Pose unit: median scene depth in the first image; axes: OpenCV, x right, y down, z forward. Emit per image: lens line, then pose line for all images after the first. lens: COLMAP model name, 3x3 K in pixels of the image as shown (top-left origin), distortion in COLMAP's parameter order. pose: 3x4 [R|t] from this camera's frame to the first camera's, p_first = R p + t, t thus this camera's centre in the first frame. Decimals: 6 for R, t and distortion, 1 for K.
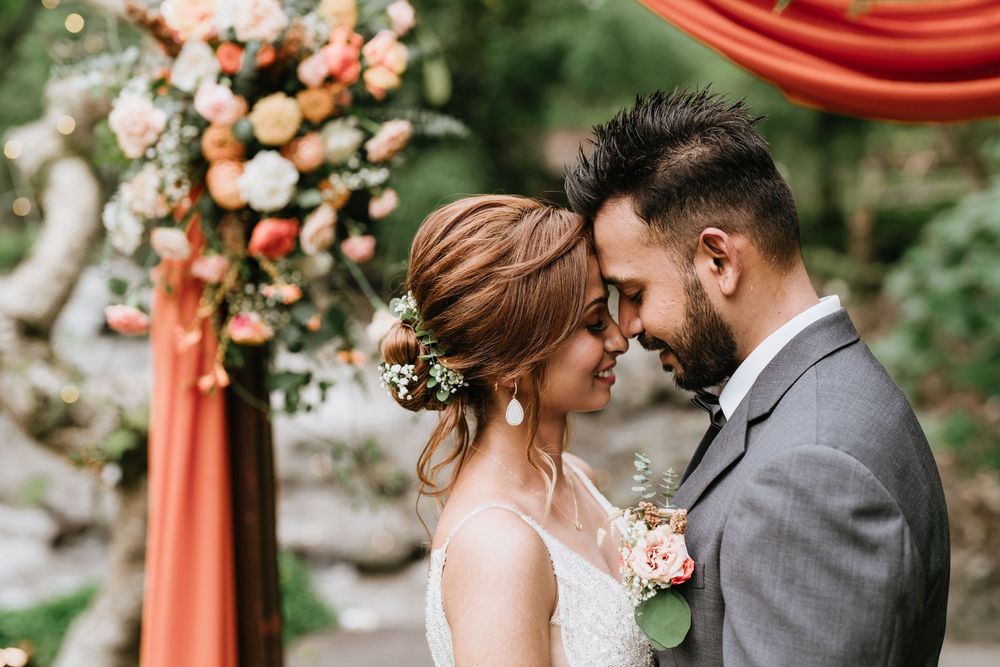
lens RADIAL K [[1658.8, 0, 494.1], [0, 1658.8, 326.0], [0, 0, 1]] dist [0.050418, 0.000000]
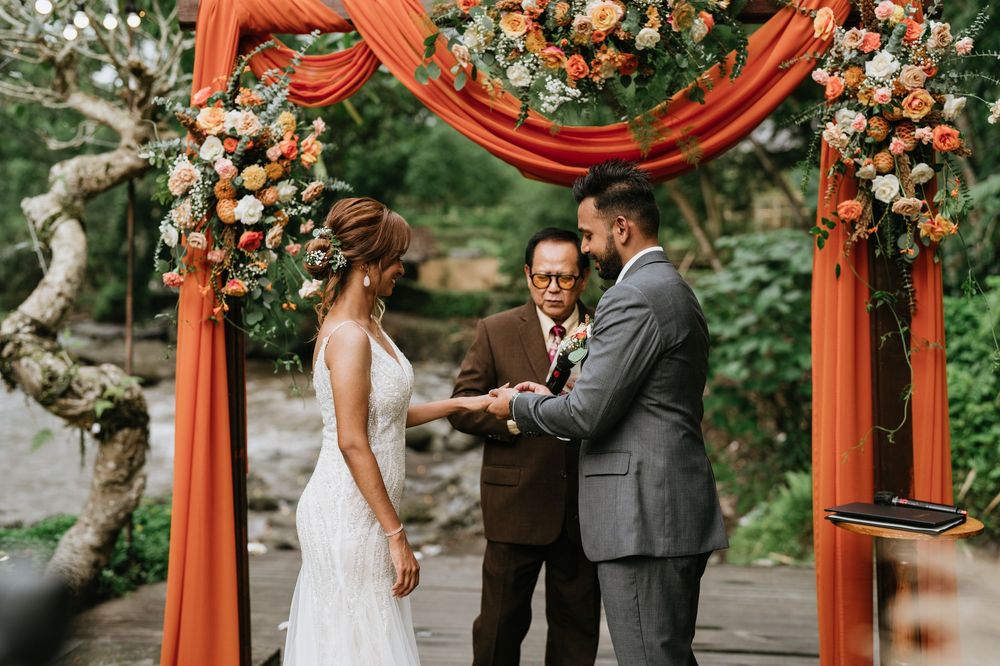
lens RADIAL K [[1658.8, 0, 462.1], [0, 1658.8, 336.5], [0, 0, 1]] dist [0.050418, 0.000000]
pose [[0.996774, 0.021419, 0.077342, -0.036408], [-0.016286, 0.997660, -0.066398, 0.178713], [-0.078584, 0.064924, 0.994791, -0.894754]]
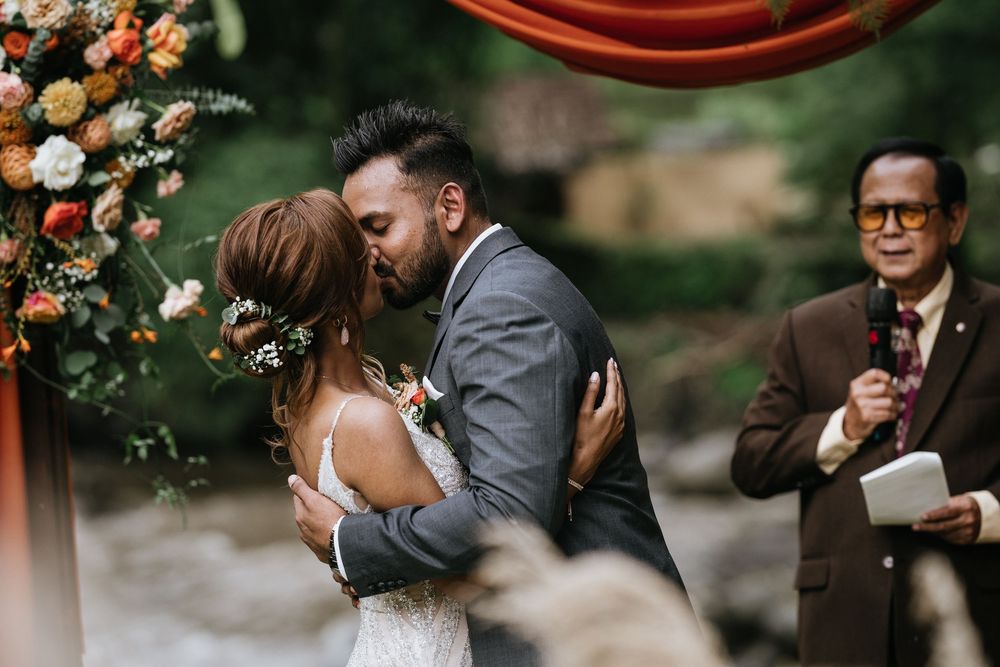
lens RADIAL K [[4689.6, 0, 499.6], [0, 4689.6, 335.0], [0, 0, 1]] dist [0.524935, 0.000000]
pose [[0.998992, -0.034920, 0.028209, 0.050816], [0.036919, 0.996593, -0.073756, 0.242755], [-0.025538, 0.074723, 0.996877, -1.894021]]
